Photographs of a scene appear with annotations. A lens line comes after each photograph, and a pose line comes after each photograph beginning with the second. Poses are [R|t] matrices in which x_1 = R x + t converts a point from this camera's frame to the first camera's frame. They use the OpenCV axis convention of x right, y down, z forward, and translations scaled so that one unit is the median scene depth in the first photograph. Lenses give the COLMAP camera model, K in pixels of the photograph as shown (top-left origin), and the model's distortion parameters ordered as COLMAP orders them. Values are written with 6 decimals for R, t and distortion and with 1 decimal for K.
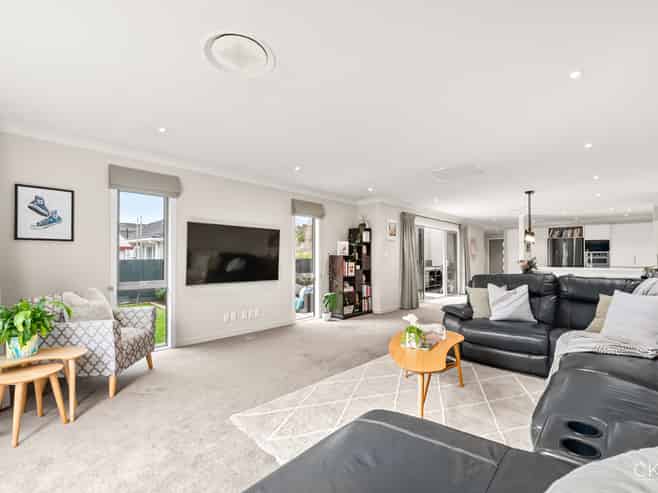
lens RADIAL K [[295.8, 0, 332.1], [0, 295.8, 249.8], [0, 0, 1]] dist [-0.002133, 0.000034]
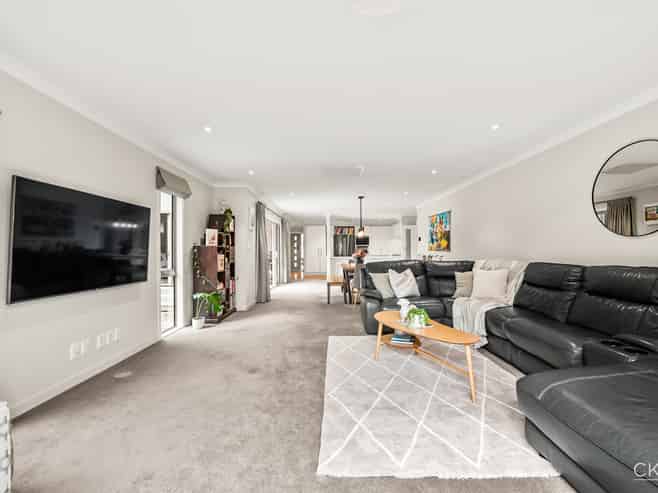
lens RADIAL K [[295.8, 0, 332.3], [0, 295.8, 245.0], [0, 0, 1]] dist [-0.002133, 0.000034]
pose [[0.716182, 0.008700, 0.697859, -0.297246], [-0.014464, 0.999893, 0.002379, 0.008143], [-0.697764, -0.011798, 0.716231, 0.172946]]
